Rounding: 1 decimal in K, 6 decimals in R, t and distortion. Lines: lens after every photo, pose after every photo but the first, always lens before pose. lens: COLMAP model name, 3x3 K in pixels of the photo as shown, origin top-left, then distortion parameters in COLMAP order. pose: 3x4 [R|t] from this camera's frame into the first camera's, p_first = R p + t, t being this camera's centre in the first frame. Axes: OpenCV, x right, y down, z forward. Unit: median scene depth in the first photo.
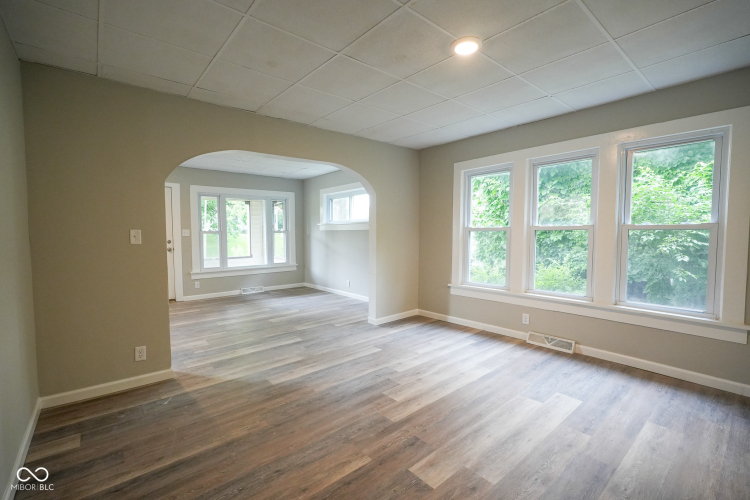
lens RADIAL K [[328.8, 0, 372.9], [0, 328.8, 249.9], [0, 0, 1]] dist [-0.004068, -0.000263]
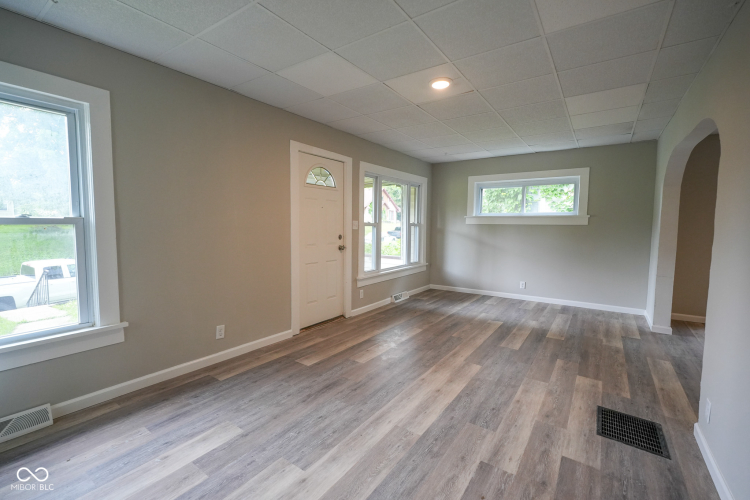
lens RADIAL K [[328.8, 0, 372.9], [0, 328.8, 249.9], [0, 0, 1]] dist [-0.004068, -0.000263]
pose [[0.965752, -0.005836, 0.259403, -1.394882], [0.000204, 0.999764, 0.021733, -0.023113], [-0.259468, -0.020936, 0.965525, 0.517692]]
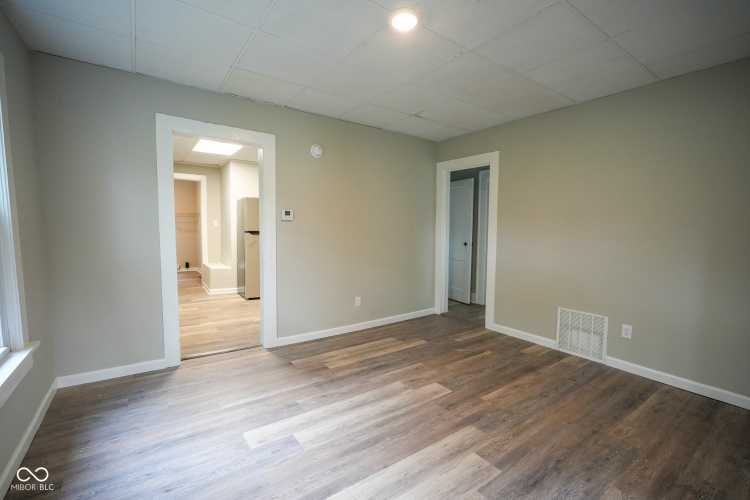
lens RADIAL K [[328.8, 0, 372.9], [0, 328.8, 249.9], [0, 0, 1]] dist [-0.004068, -0.000263]
pose [[-0.997064, -0.011919, 0.075638, 0.196755], [-0.002374, 0.992149, 0.125043, -0.073420], [-0.076534, 0.124496, -0.989264, 1.317302]]
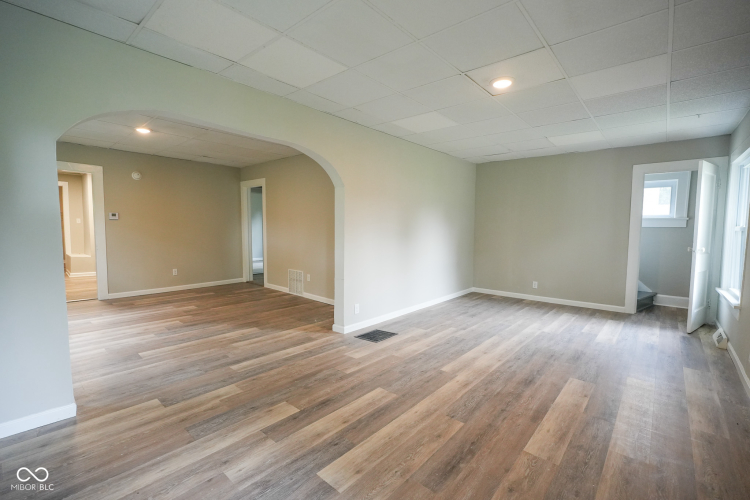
lens RADIAL K [[331.4, 0, 370.5], [0, 331.4, 248.3], [0, 0, 1]] dist [-0.001238, -0.000016]
pose [[-0.989969, 0.002382, -0.141265, -0.529963], [-0.015031, 0.992407, 0.122075, -0.115769], [0.140483, 0.122974, -0.982416, 2.177392]]
